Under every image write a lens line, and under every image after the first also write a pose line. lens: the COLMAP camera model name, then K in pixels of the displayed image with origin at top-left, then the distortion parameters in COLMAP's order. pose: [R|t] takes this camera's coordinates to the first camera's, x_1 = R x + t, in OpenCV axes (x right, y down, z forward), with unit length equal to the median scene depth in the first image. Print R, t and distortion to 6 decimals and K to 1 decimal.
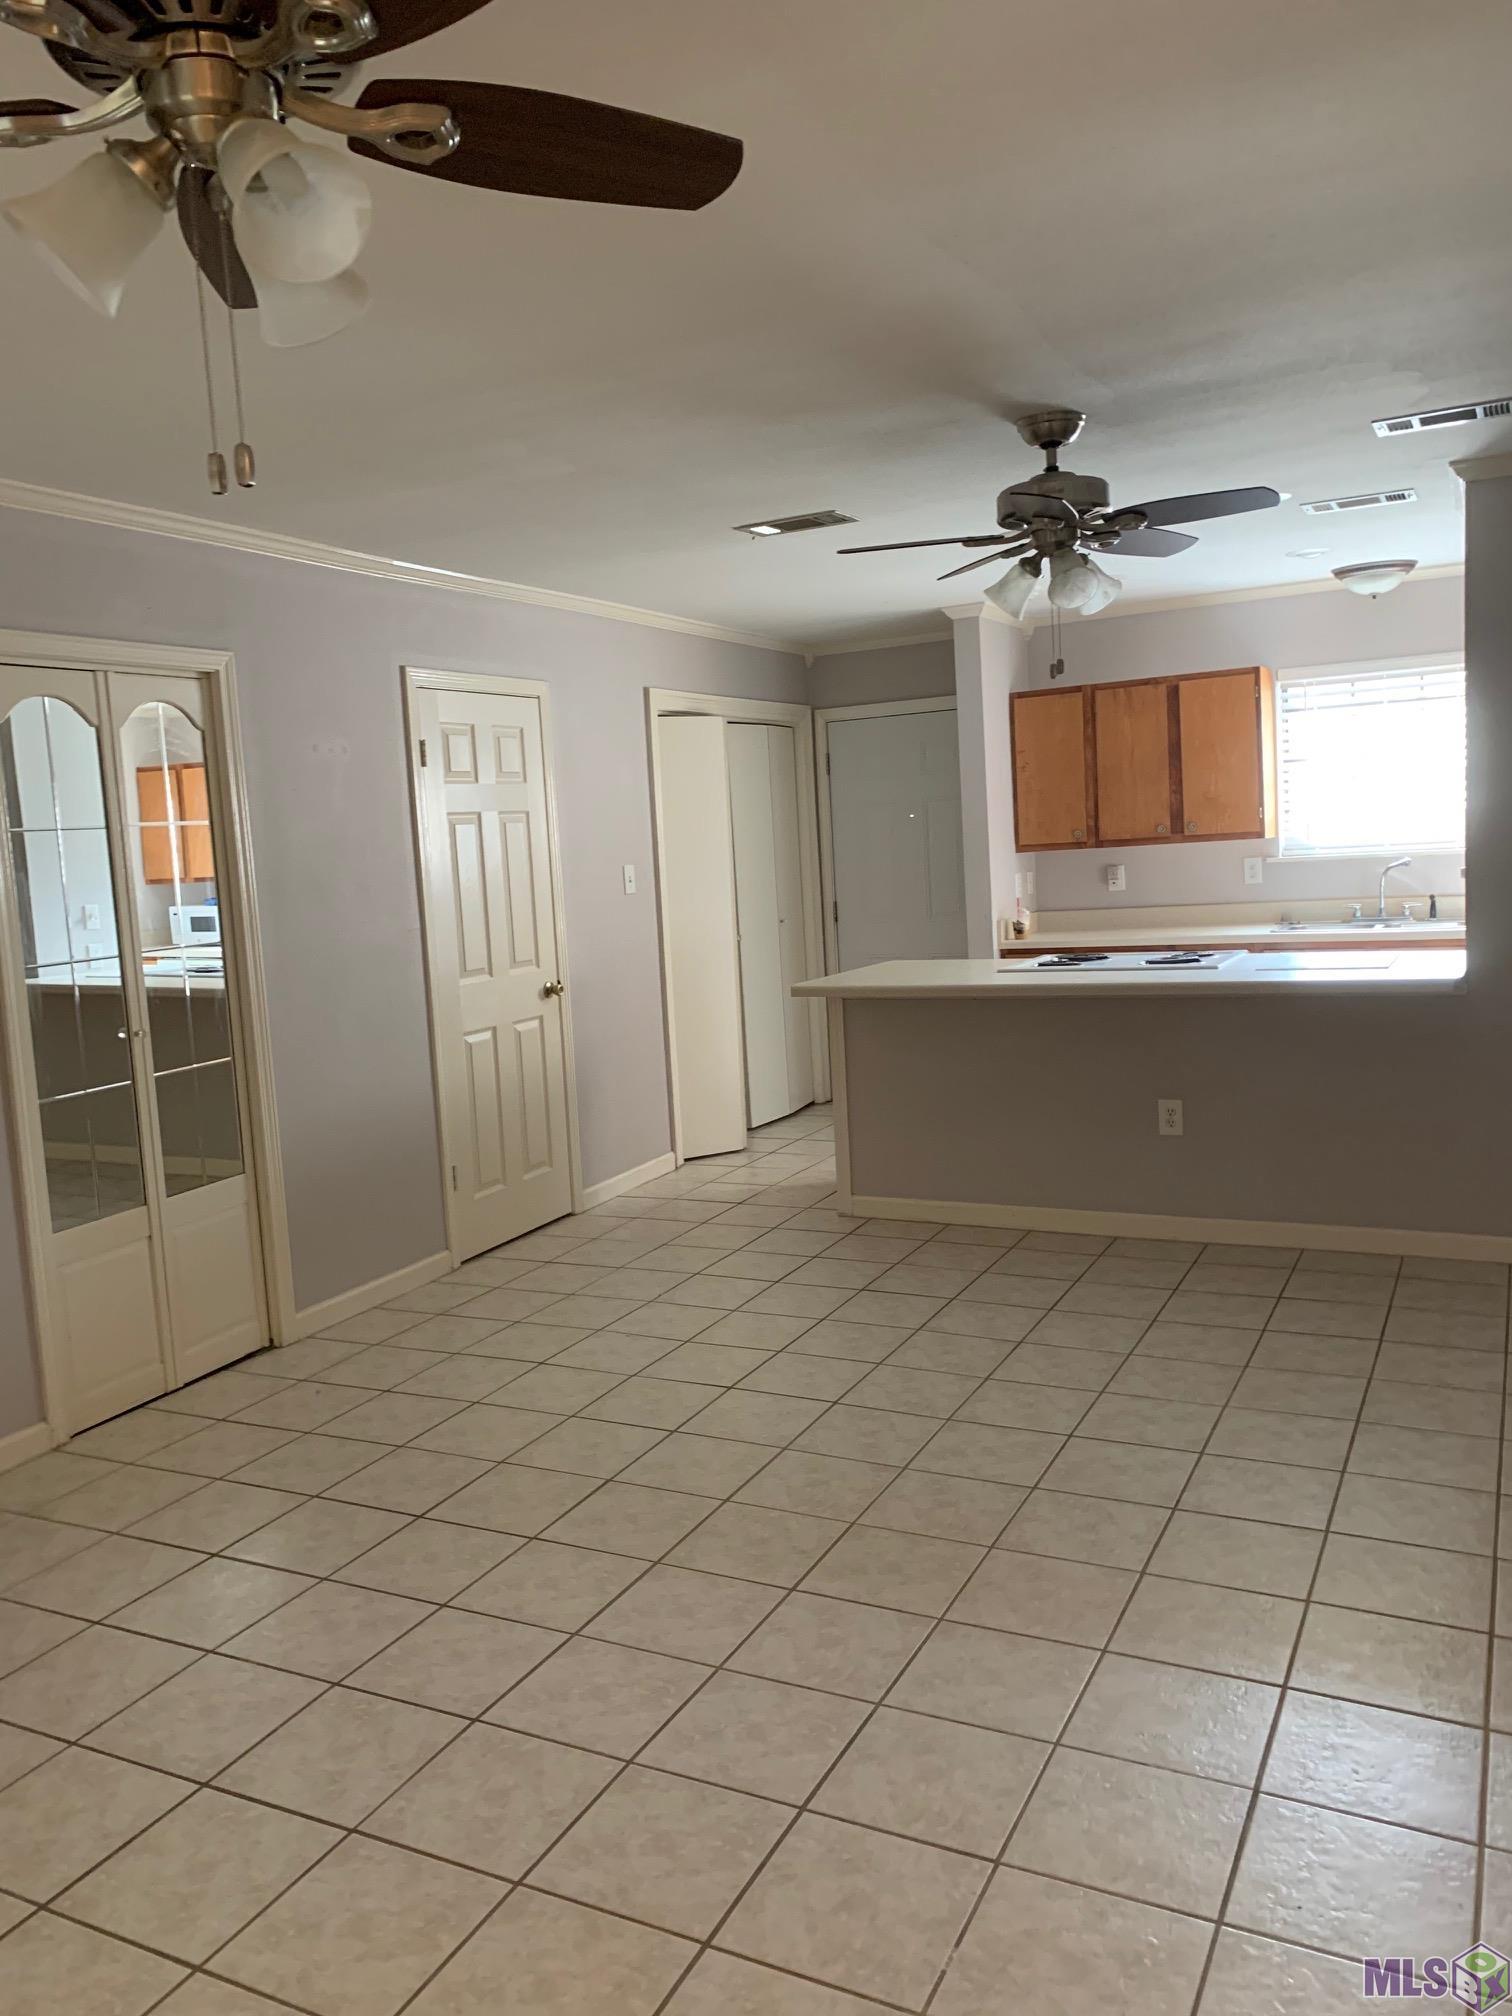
lens RADIAL K [[1540.0, 0, 756.4], [0, 1540.0, 1010.1], [0, 0, 1]] dist [0.009208, -0.002214]
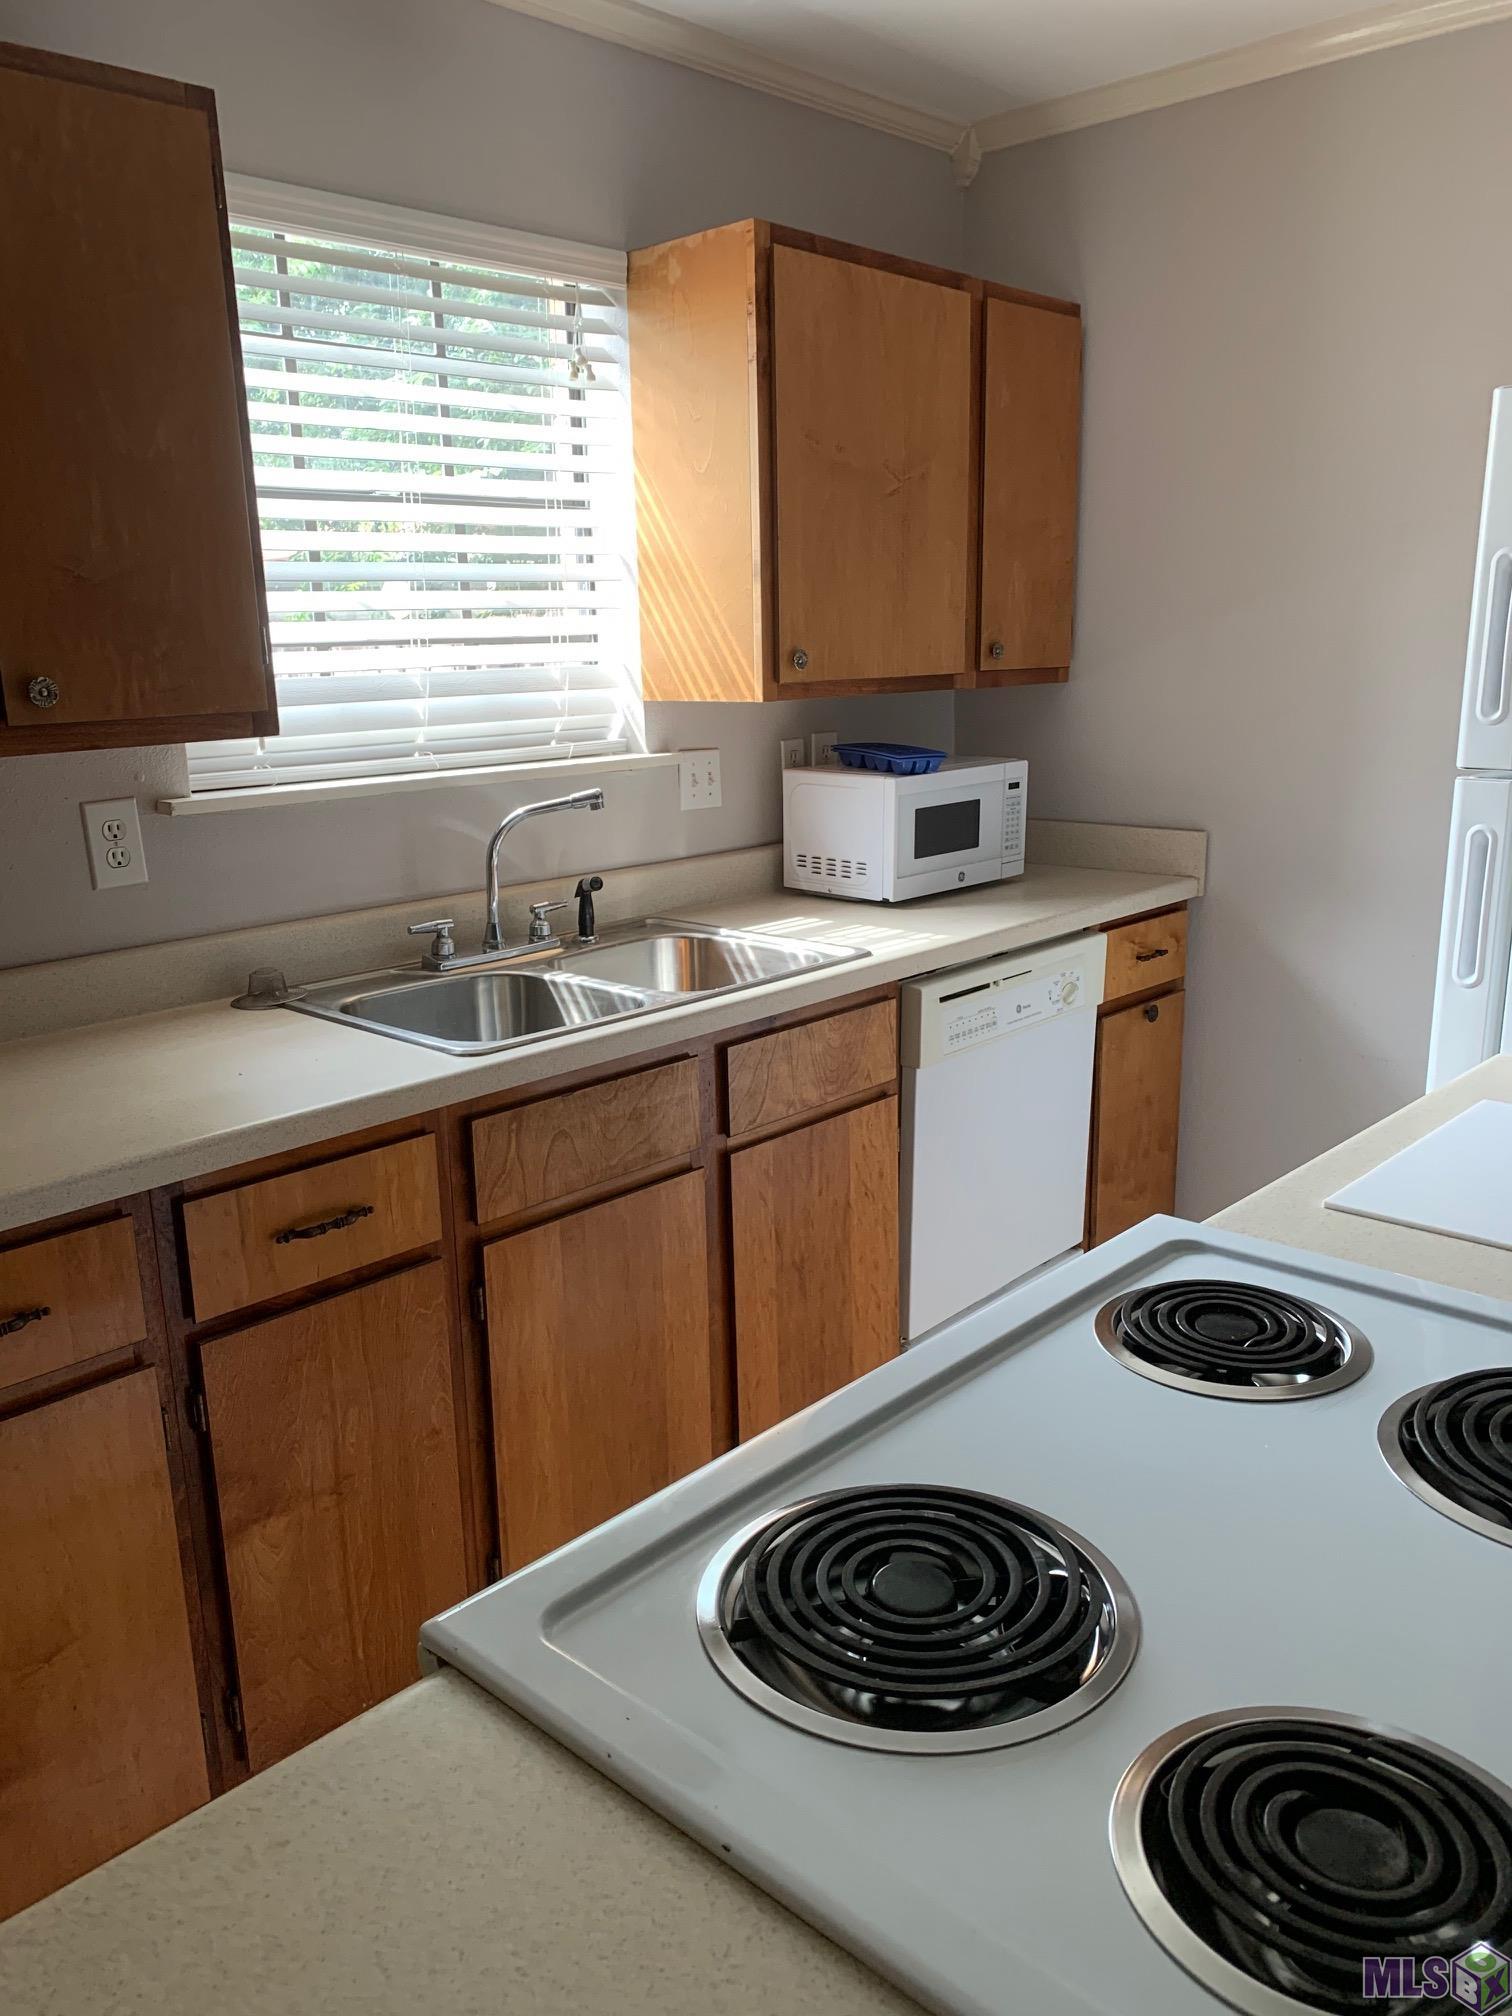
lens RADIAL K [[1540.0, 0, 753.4], [0, 1540.0, 1013.4], [0, 0, 1]] dist [0.009208, -0.002214]
pose [[0.295343, -0.187952, 0.936721, 0.131263], [0.120386, 0.979964, 0.158672, -0.173494], [-0.947776, 0.065906, 0.312052, 1.502349]]
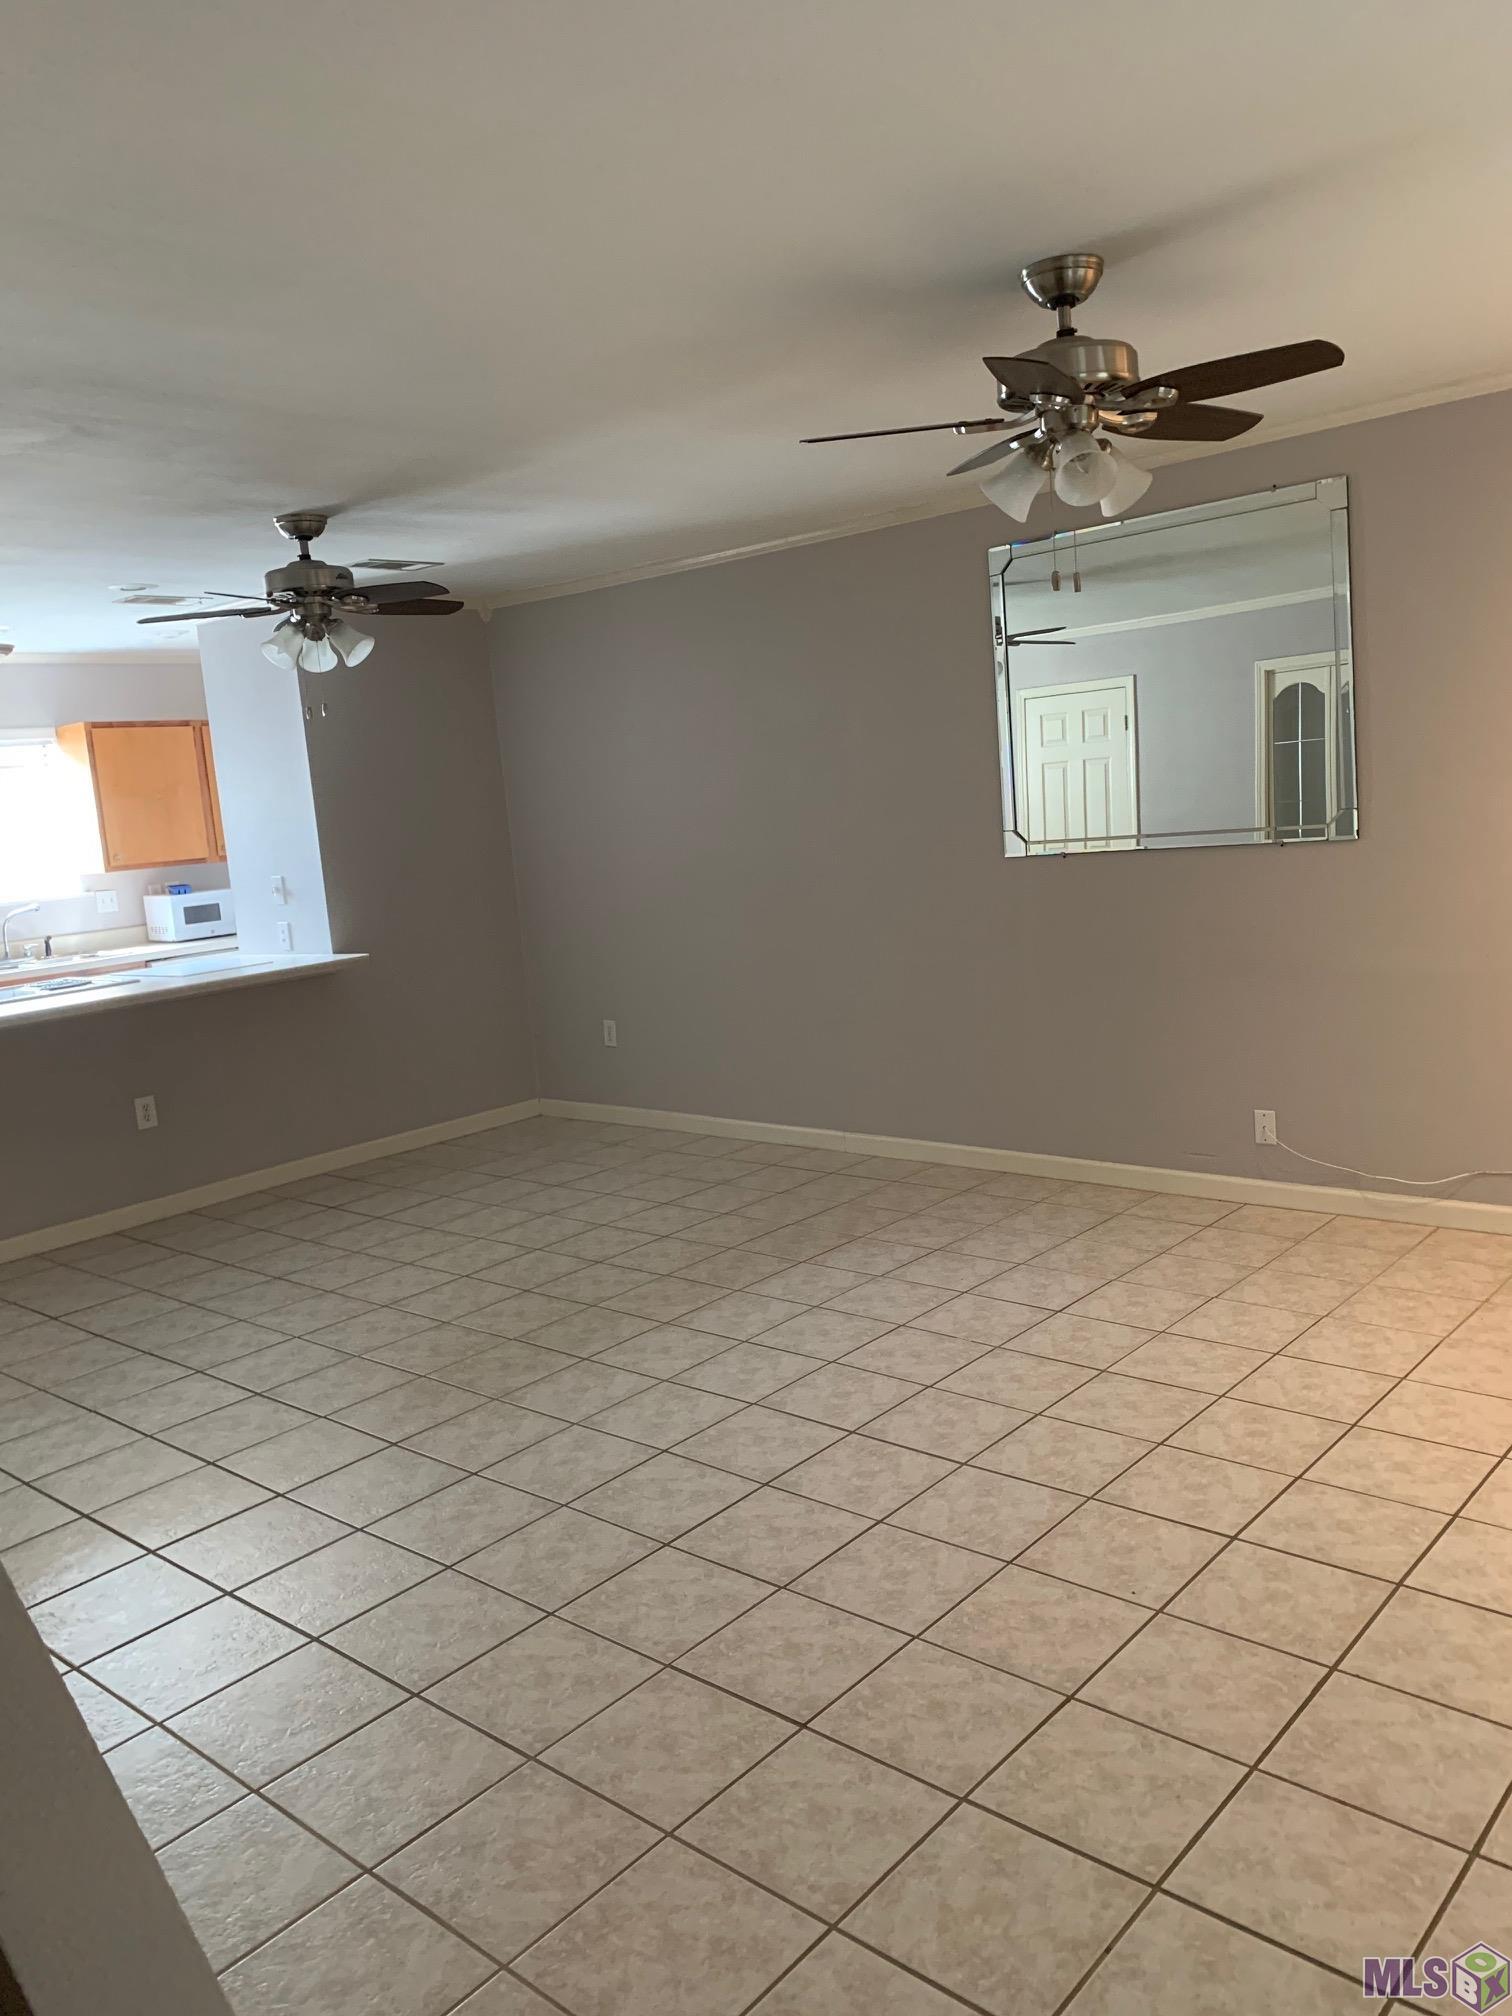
lens RADIAL K [[1540.0, 0, 758.4], [0, 1540.0, 1007.5], [0, 0, 1]] dist [0.009208, -0.002214]
pose [[0.261377, -0.112696, 0.958635, -0.960076], [0.187793, 0.980120, 0.064019, 0.007664], [-0.946793, 0.163292, 0.277344, 0.333714]]
